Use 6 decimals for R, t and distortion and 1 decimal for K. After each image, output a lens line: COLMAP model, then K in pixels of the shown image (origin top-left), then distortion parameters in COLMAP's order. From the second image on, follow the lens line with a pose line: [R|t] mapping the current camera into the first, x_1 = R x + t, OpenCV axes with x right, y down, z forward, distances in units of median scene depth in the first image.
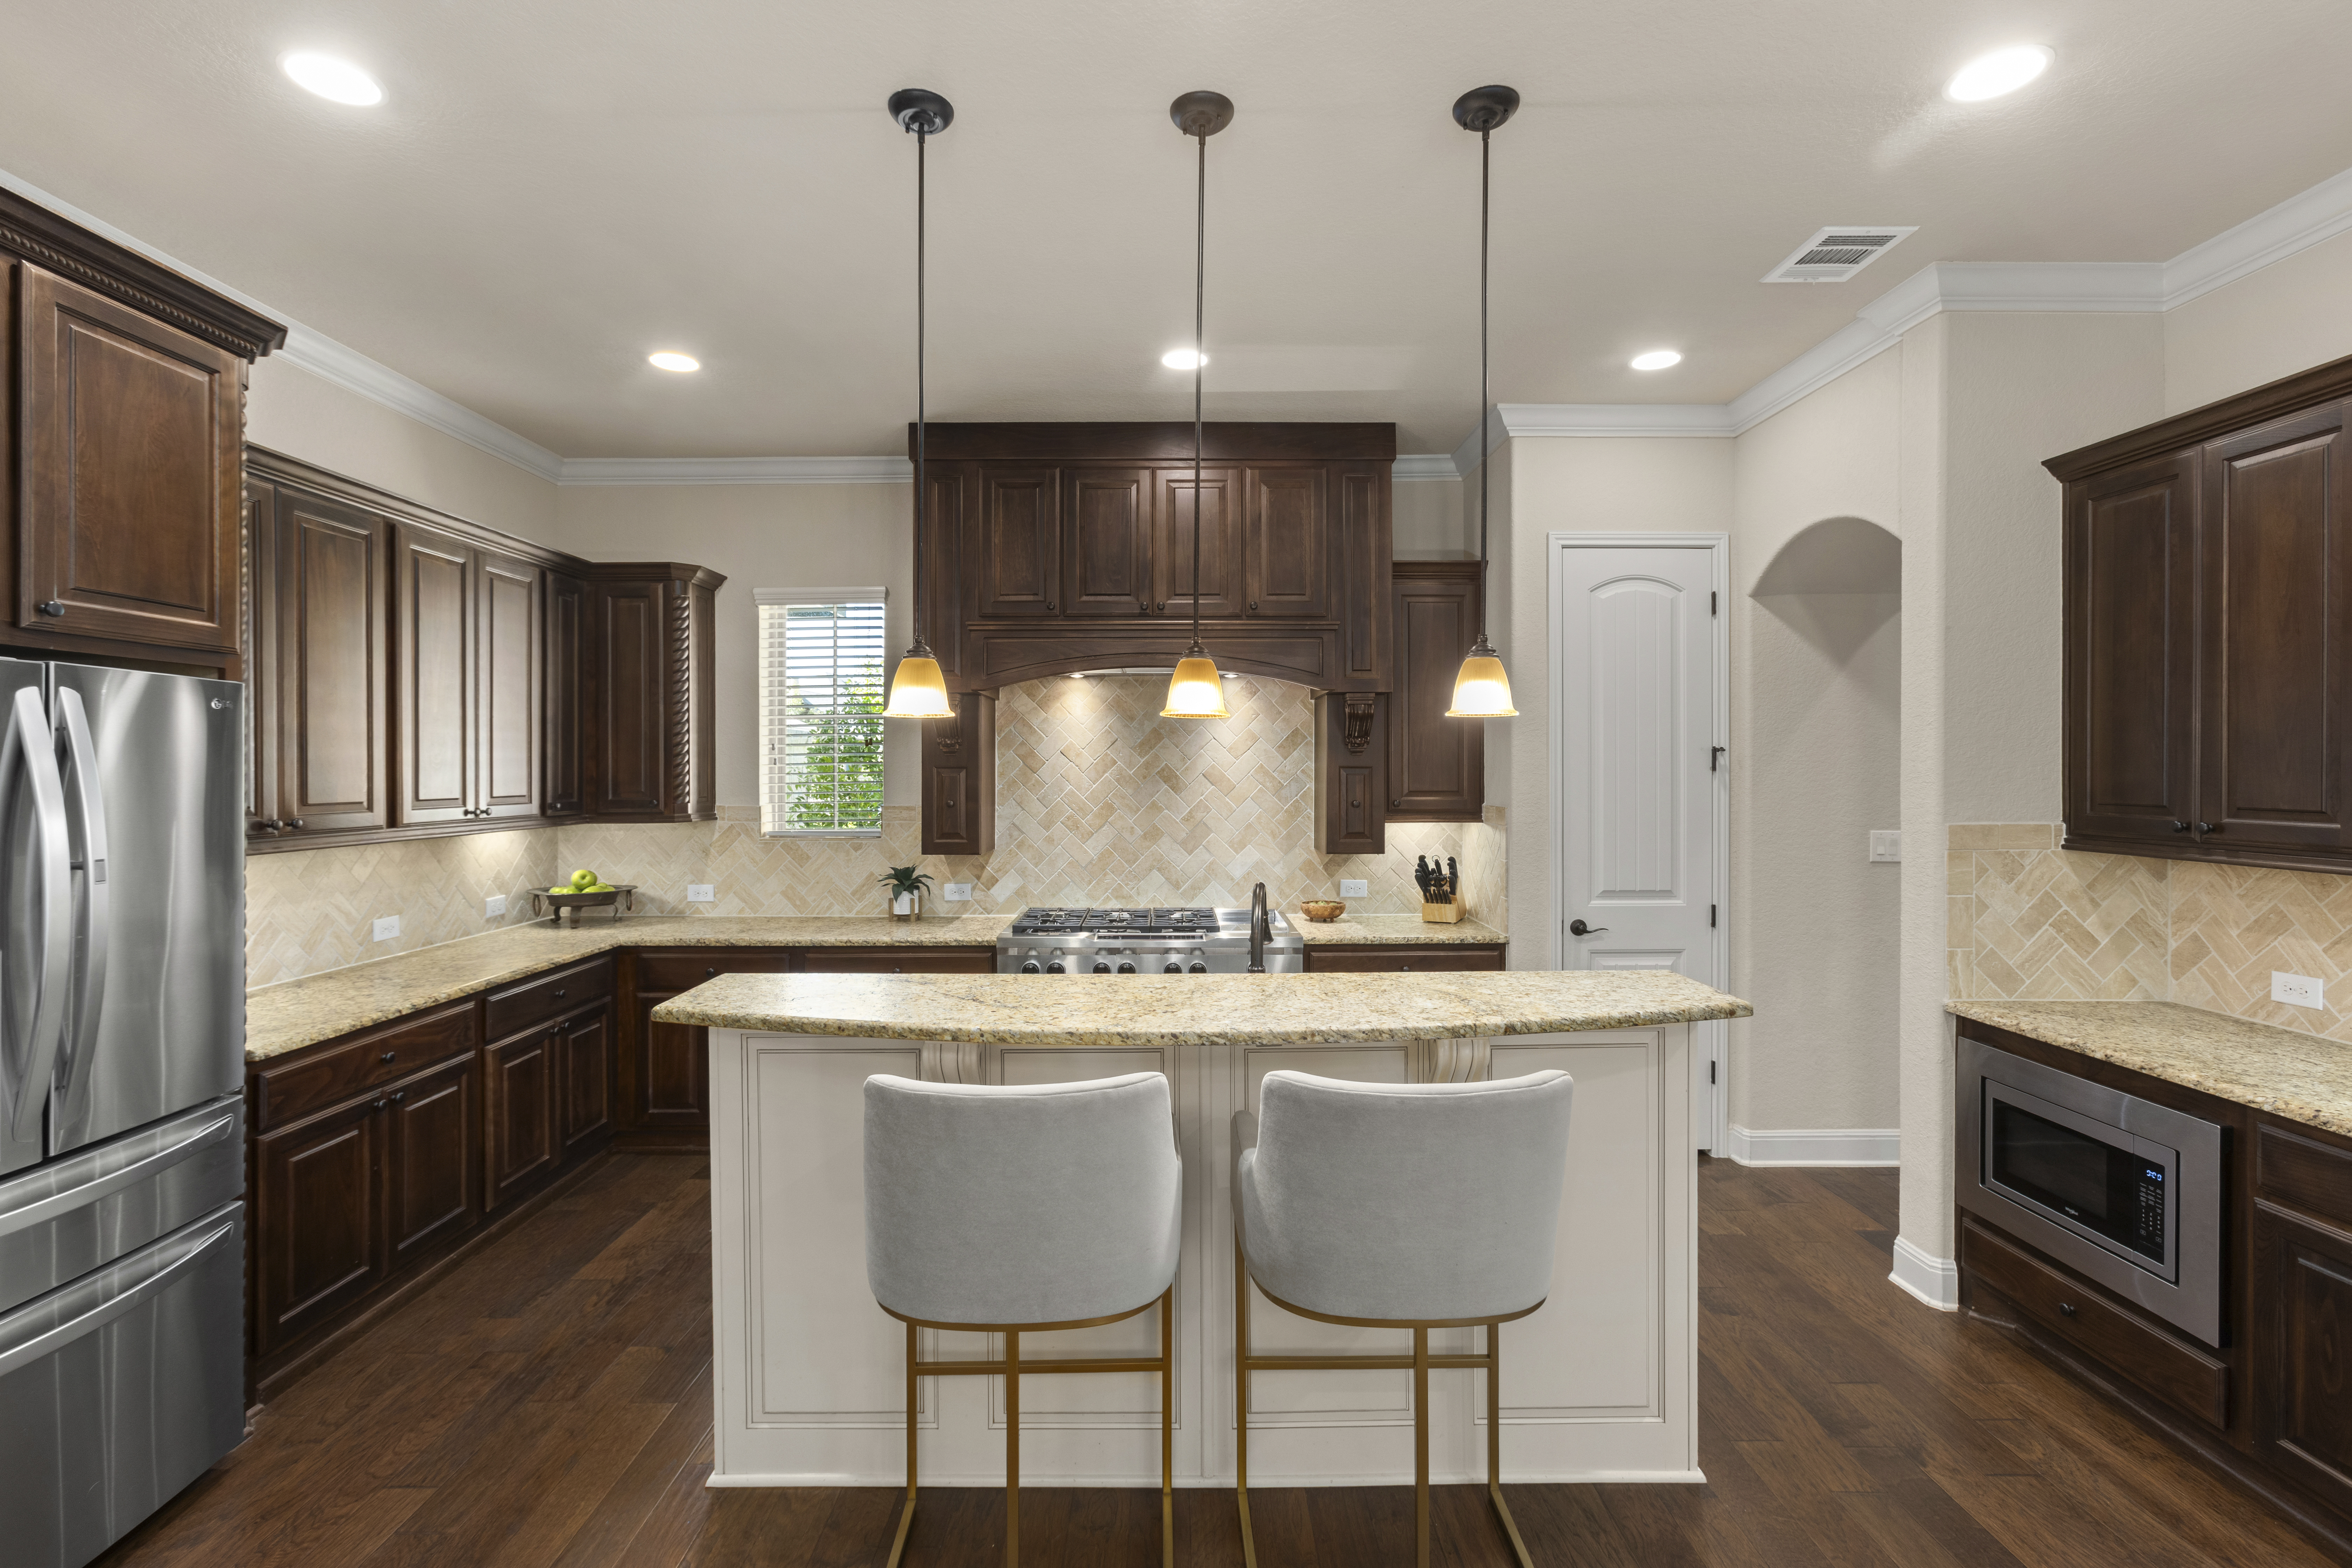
lens RADIAL K [[1054.6, 0, 1178.1], [0, 1054.6, 771.6], [0, 0, 1]] dist [-0.013613, 0.007473]
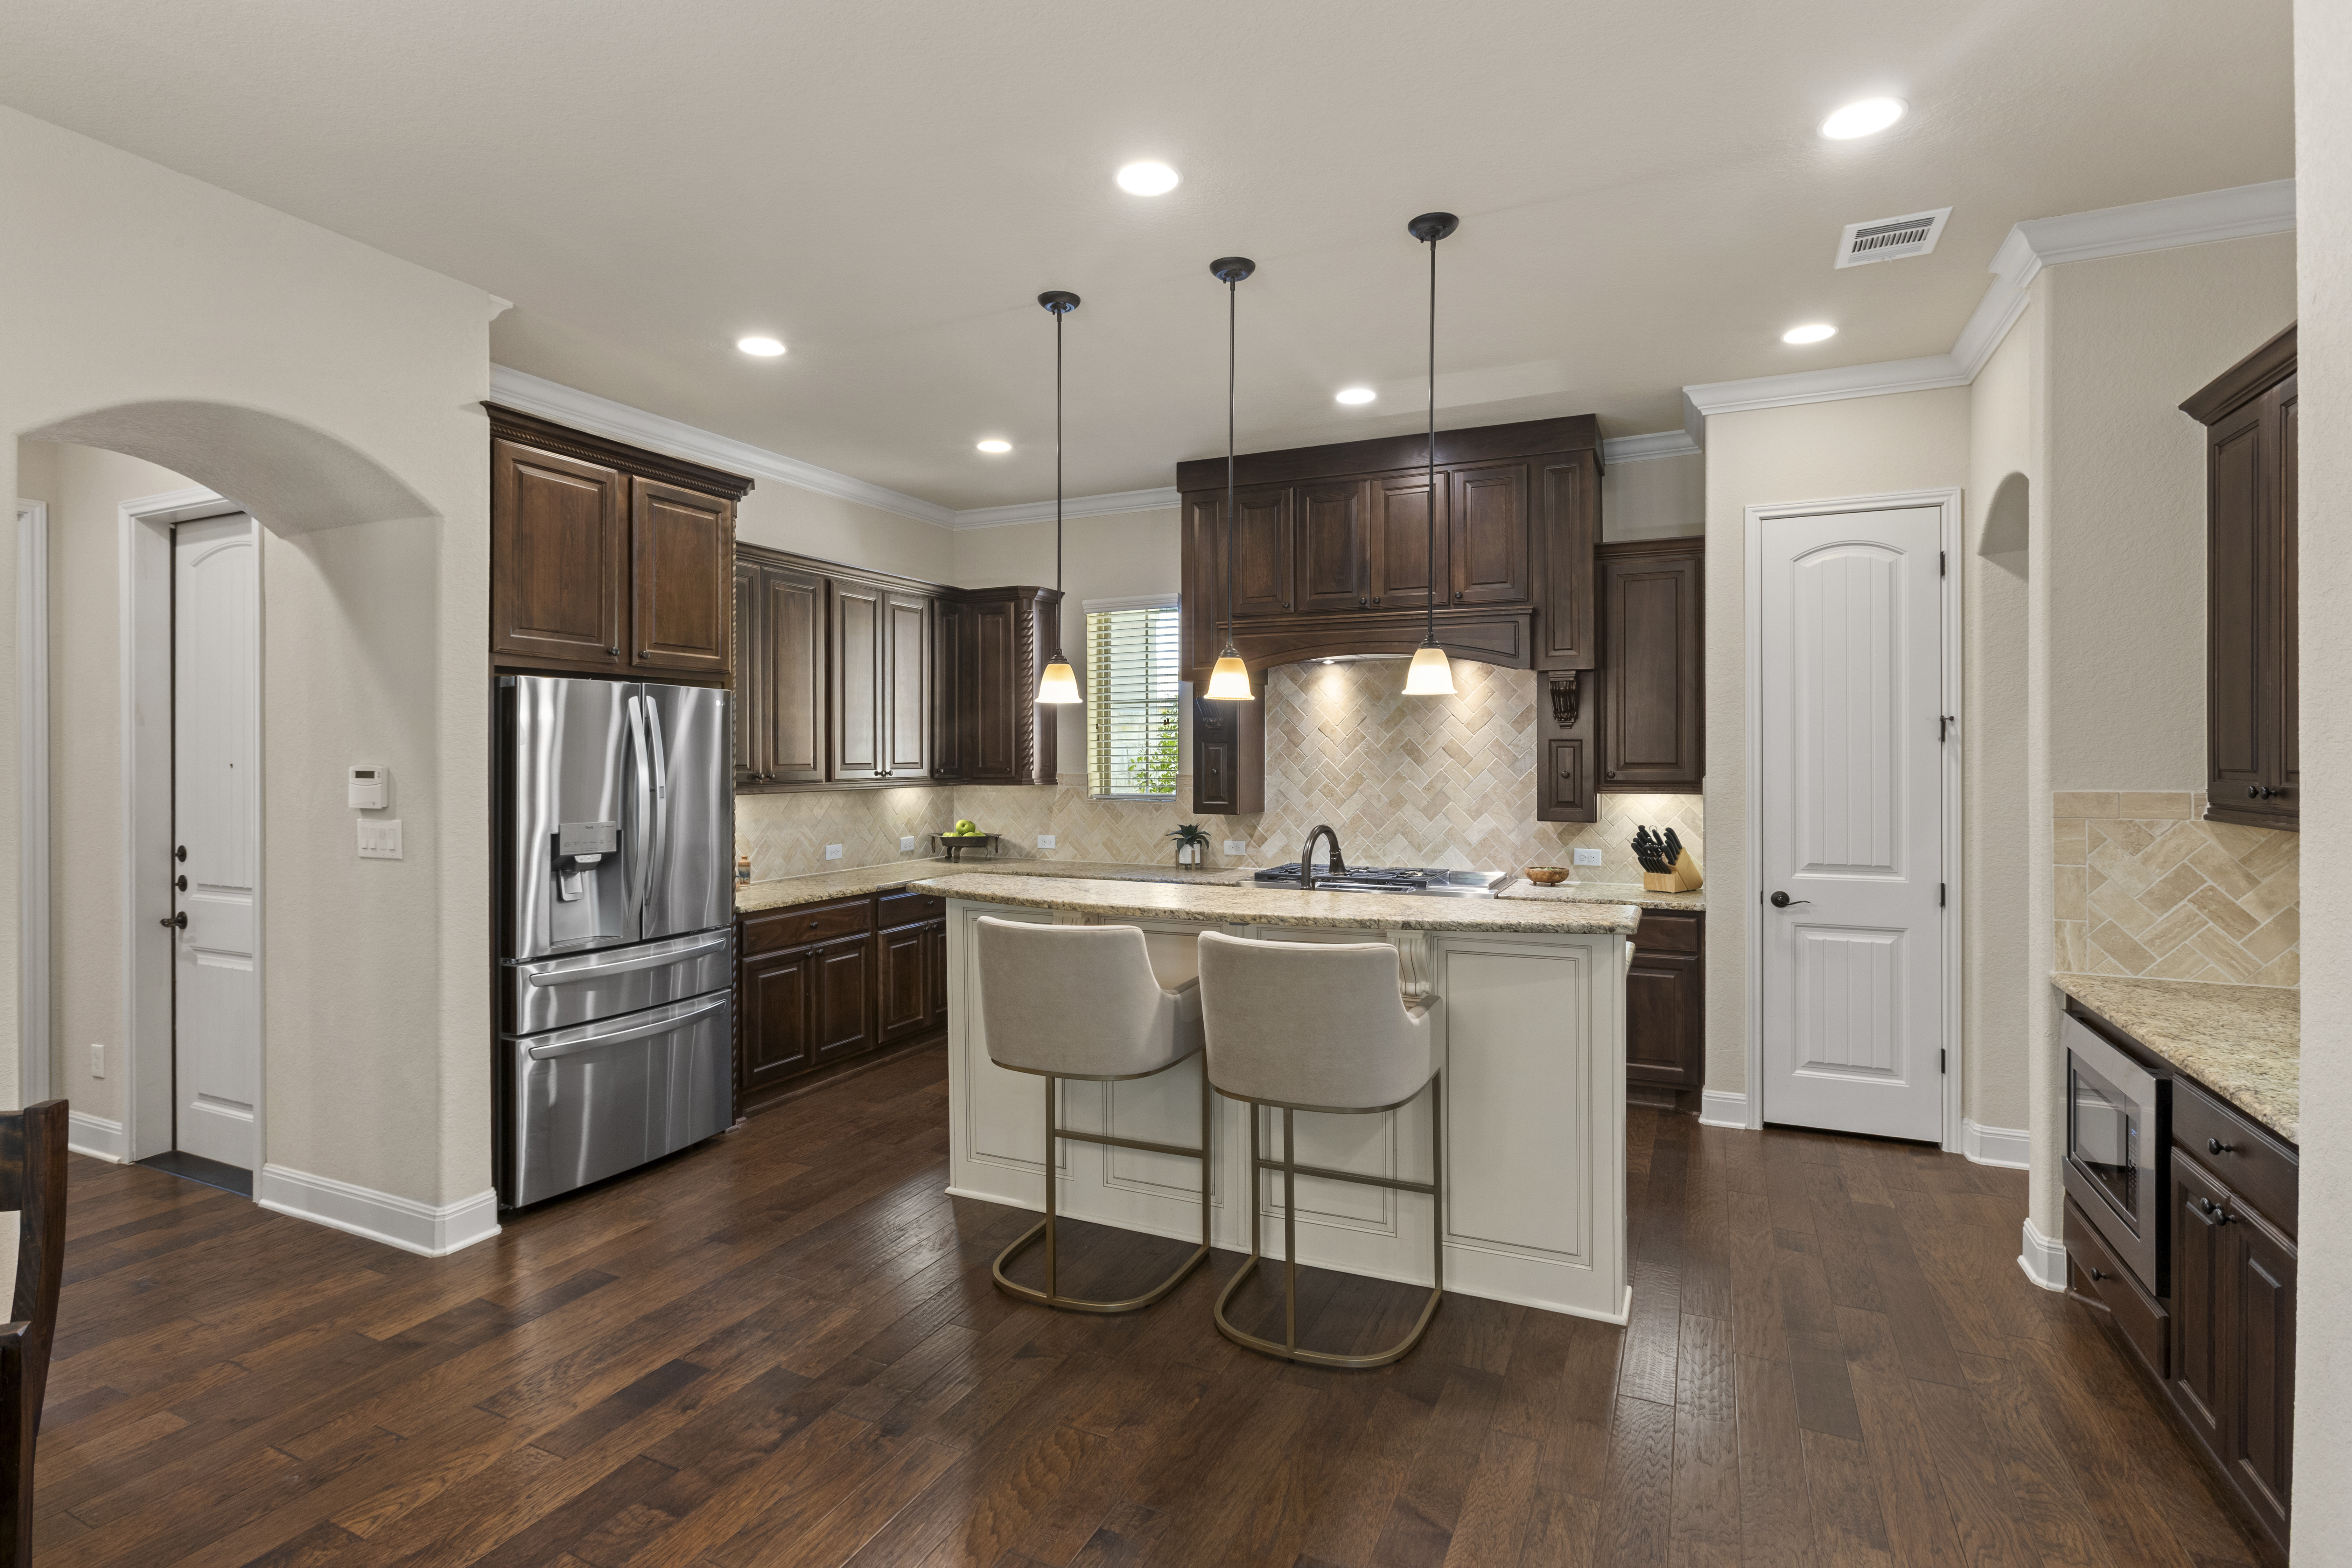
lens RADIAL K [[1151.8, 0, 1177.9], [0, 1151.8, 761.7], [0, 0, 1]] dist [-0.010278, 0.006878]
pose [[0.904926, 0.003012, -0.425559, 0.363671], [-0.000948, 0.999987, 0.005063, 0.014320], [0.425569, -0.004179, 0.904916, -0.251217]]
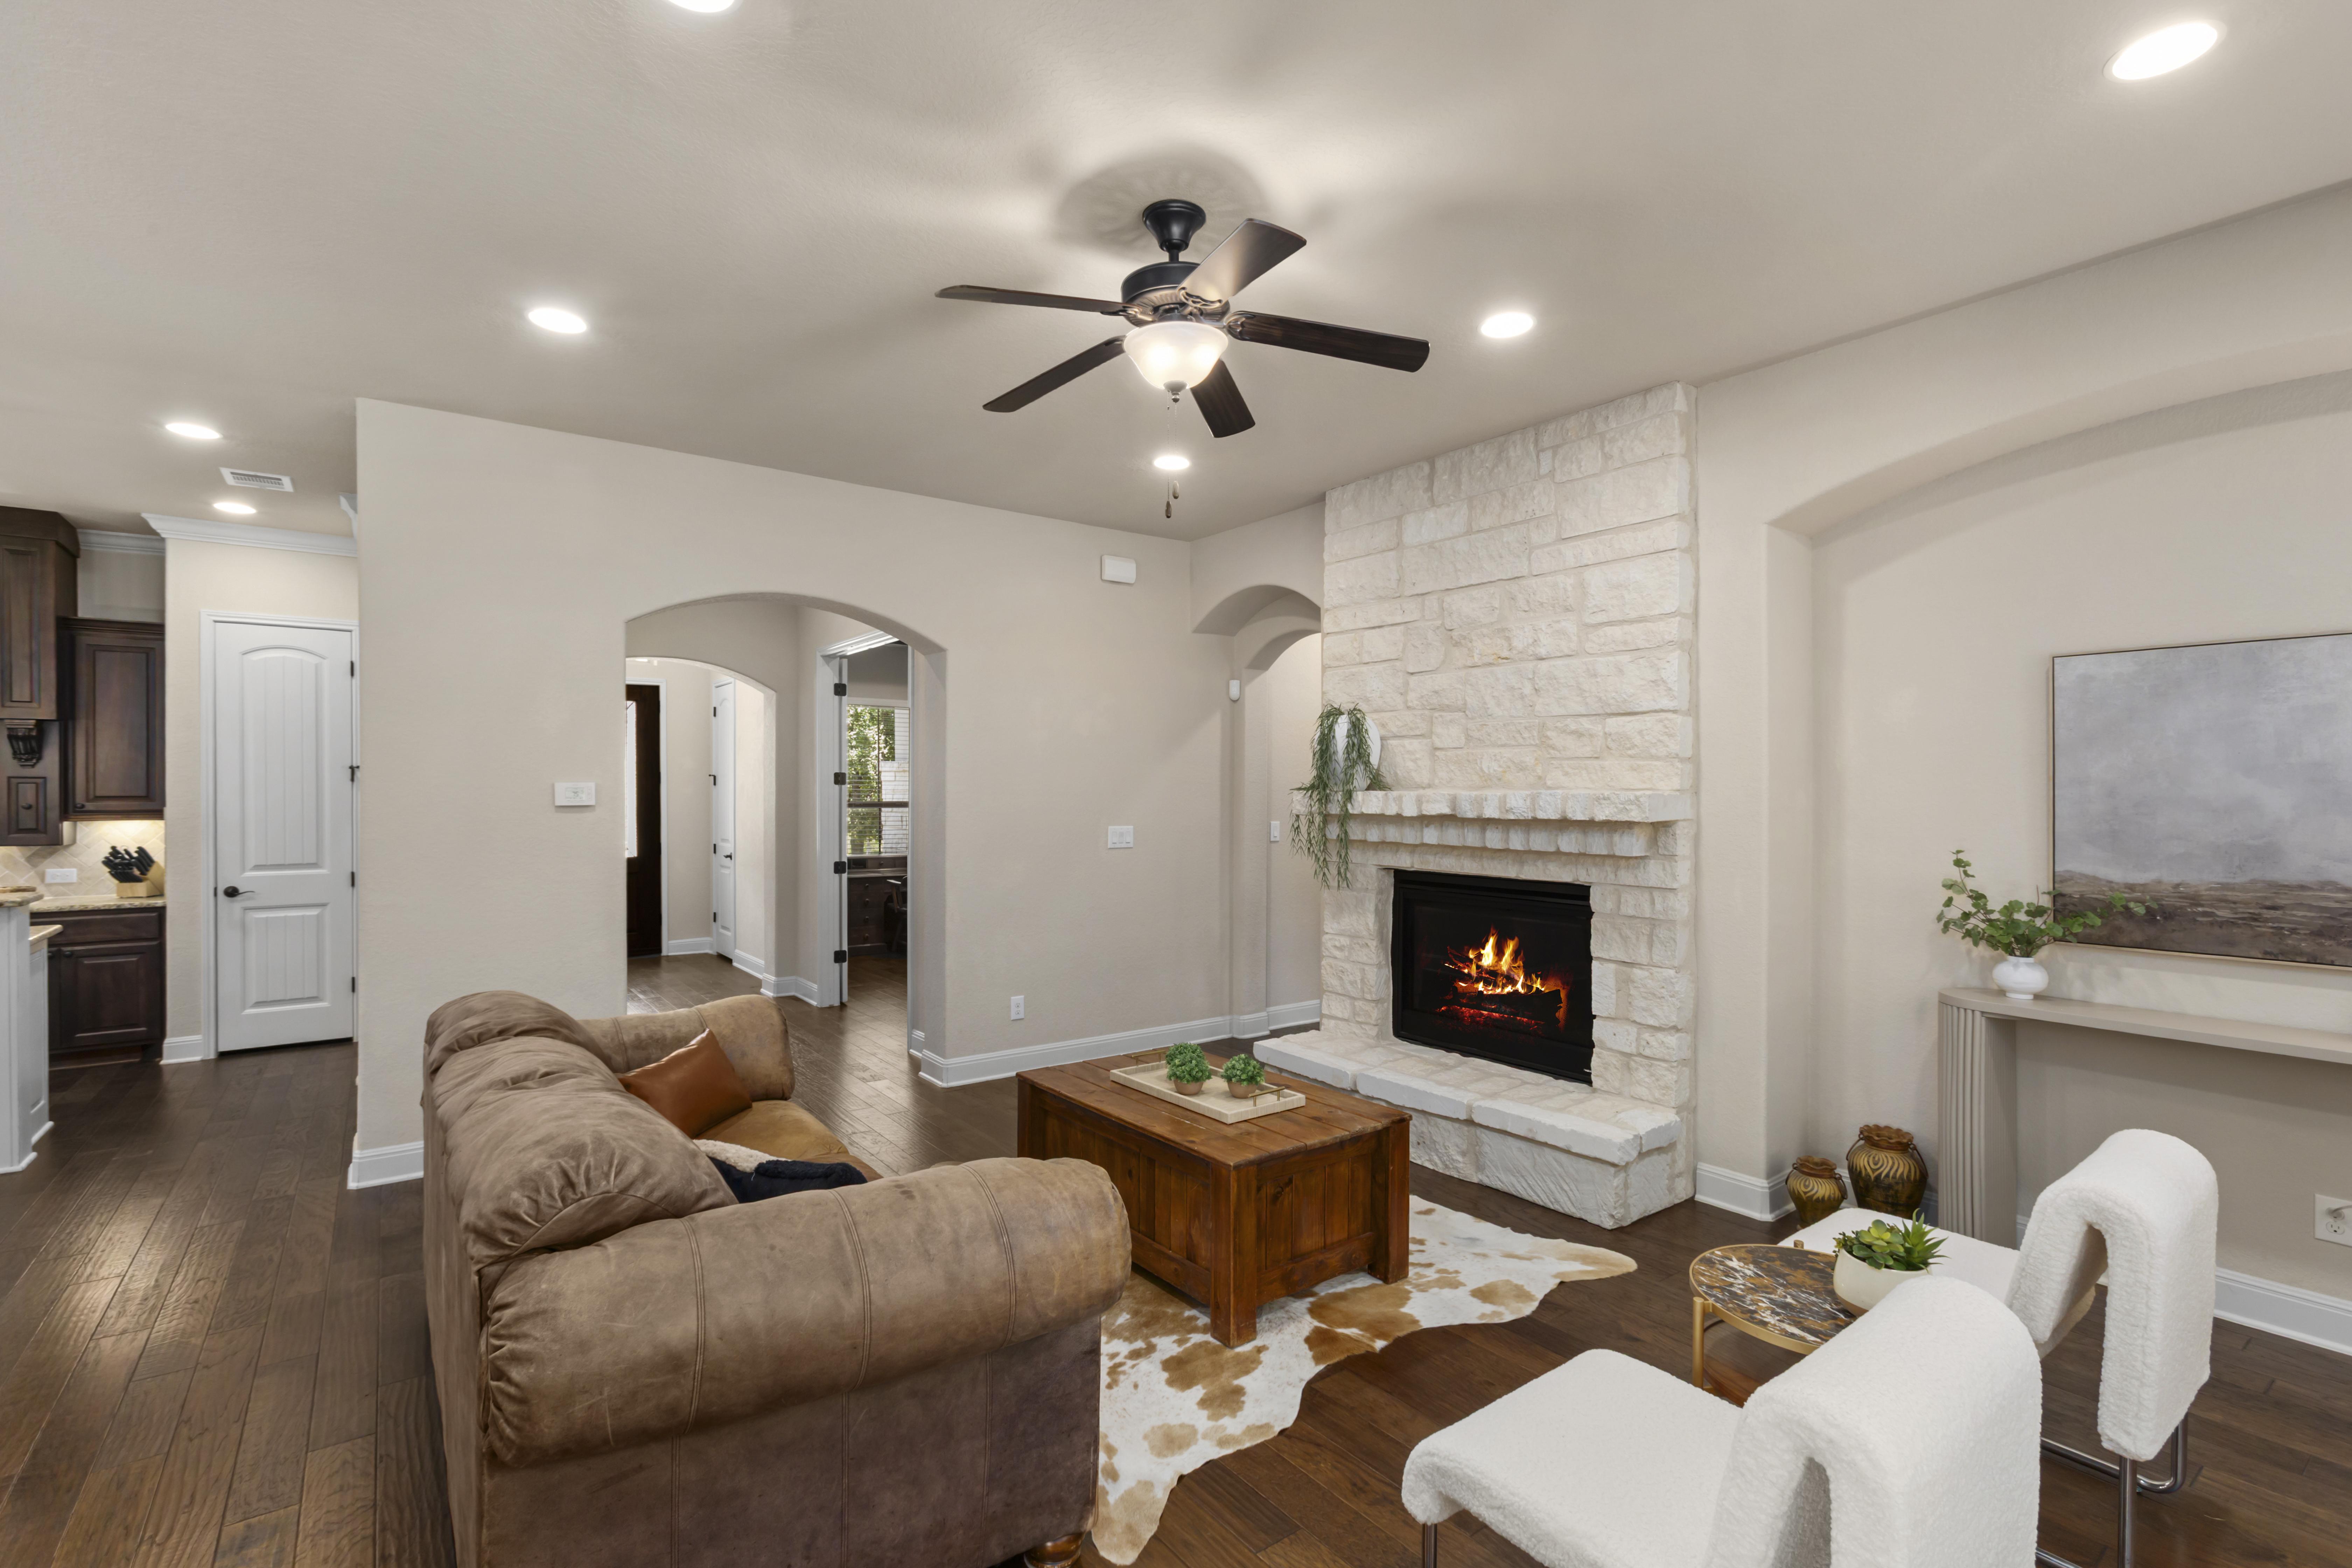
lens RADIAL K [[1054.6, 0, 1159.2], [0, 1054.6, 793.2], [0, 0, 1]] dist [-0.013613, 0.007473]
pose [[0.805984, 0.000276, 0.591938, 0.613594], [-0.000789, 1.000000, 0.000608, 0.015366], [-0.591937, -0.000957, 0.805983, -0.968885]]
